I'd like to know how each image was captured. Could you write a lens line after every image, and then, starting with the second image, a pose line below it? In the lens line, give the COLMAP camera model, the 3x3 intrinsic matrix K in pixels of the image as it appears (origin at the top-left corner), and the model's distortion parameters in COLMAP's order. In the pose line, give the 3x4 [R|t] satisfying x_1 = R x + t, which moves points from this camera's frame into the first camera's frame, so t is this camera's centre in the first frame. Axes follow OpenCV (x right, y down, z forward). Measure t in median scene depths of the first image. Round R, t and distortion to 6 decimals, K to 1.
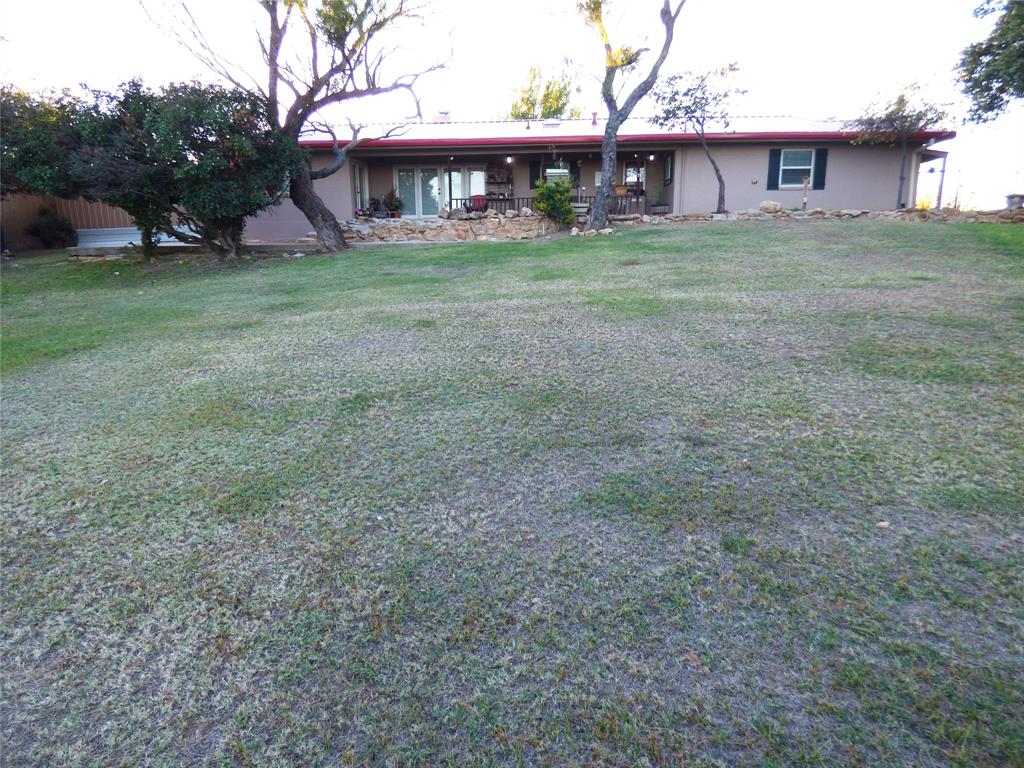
lens RADIAL K [[620.7, 0, 508.2], [0, 620.7, 384.4], [0, 0, 1]] dist [-0.013170, -0.001195]
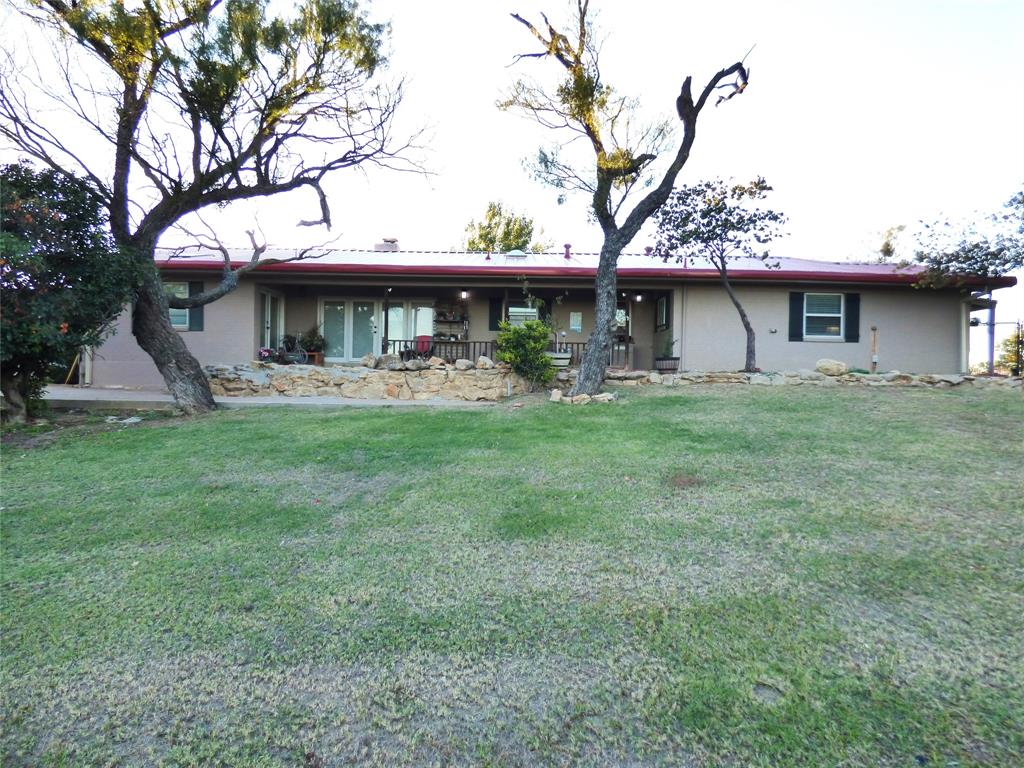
lens RADIAL K [[620.7, 0, 509.1], [0, 620.7, 388.4], [0, 0, 1]] dist [-0.013170, -0.001195]
pose [[0.997003, 0.023930, 0.073571, 0.005094], [-0.008320, 0.978610, -0.205556, -0.100442], [-0.076916, 0.204328, 0.975876, 0.299834]]
